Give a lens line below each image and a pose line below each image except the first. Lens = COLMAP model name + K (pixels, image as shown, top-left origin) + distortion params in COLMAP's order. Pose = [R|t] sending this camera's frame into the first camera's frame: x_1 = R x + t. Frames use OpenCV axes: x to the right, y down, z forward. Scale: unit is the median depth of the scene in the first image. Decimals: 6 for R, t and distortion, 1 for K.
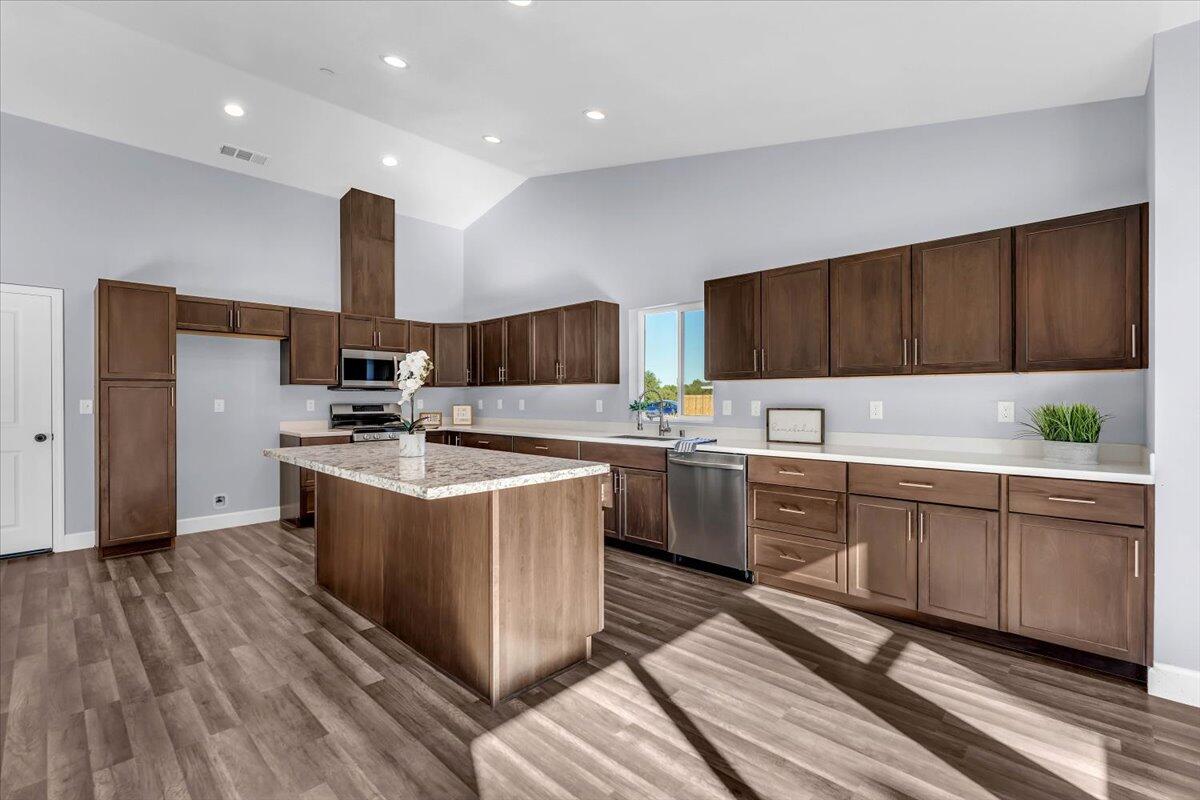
lens RADIAL K [[501.3, 0, 606.8], [0, 501.3, 399.4], [0, 0, 1]] dist [-0.031040, 0.001365]
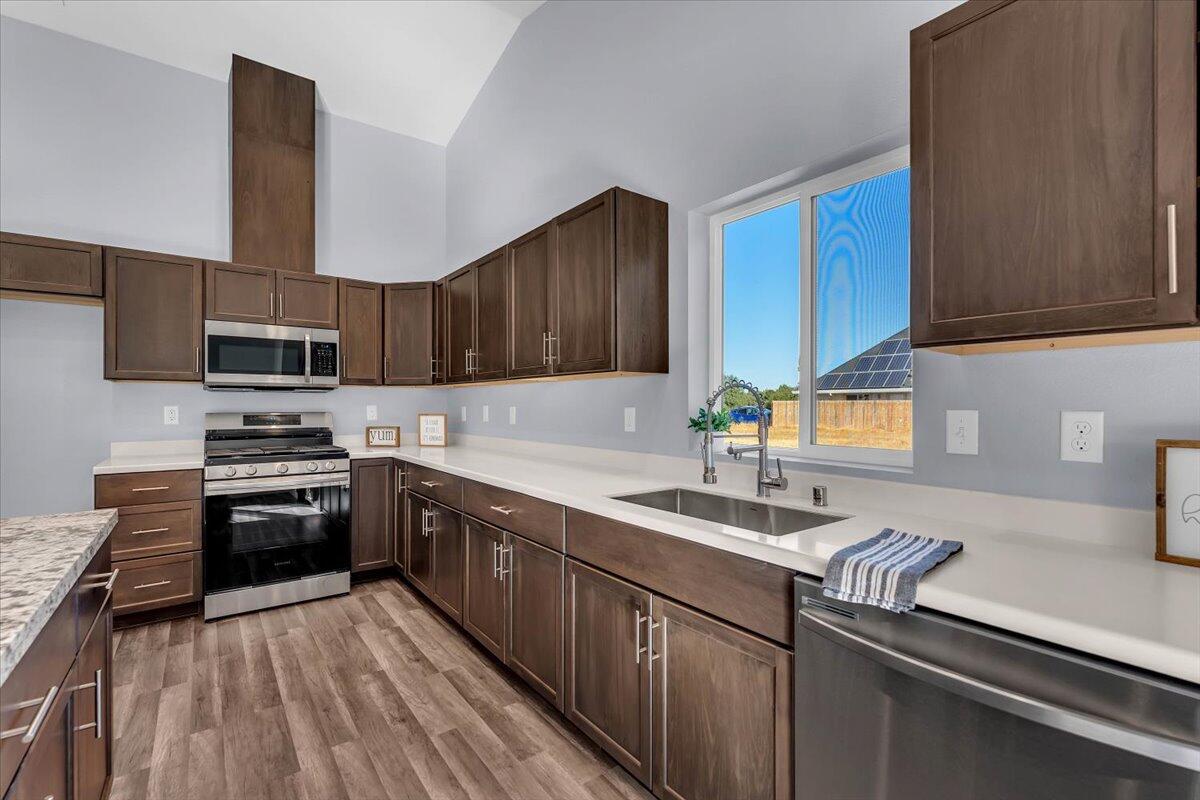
lens RADIAL K [[524.9, 0, 604.7], [0, 524.9, 401.5], [0, 0, 1]] dist [-0.001133, -0.000152]
pose [[0.985748, 0.000754, -0.168225, 0.045808], [-0.002163, 0.999964, -0.008192, -0.000657], [0.168213, 0.008439, 0.985715, 0.489414]]
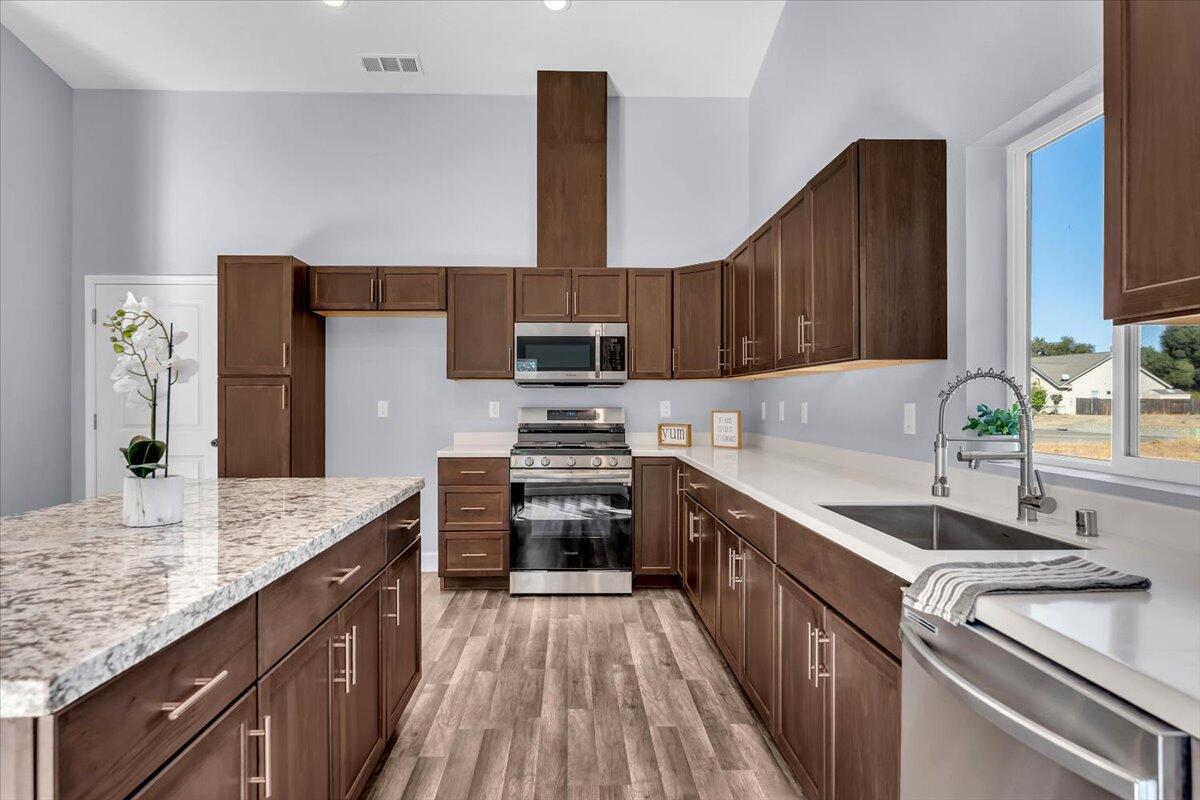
lens RADIAL K [[700.4, 0, 603.3], [0, 700.4, 389.5], [0, 0, 1]] dist [0.003634, 0.000050]
pose [[0.719711, -0.009495, -0.694209, 0.189355], [-0.002169, 0.999871, -0.015925, -0.000554], [0.694270, 0.012967, 0.719598, 0.446836]]
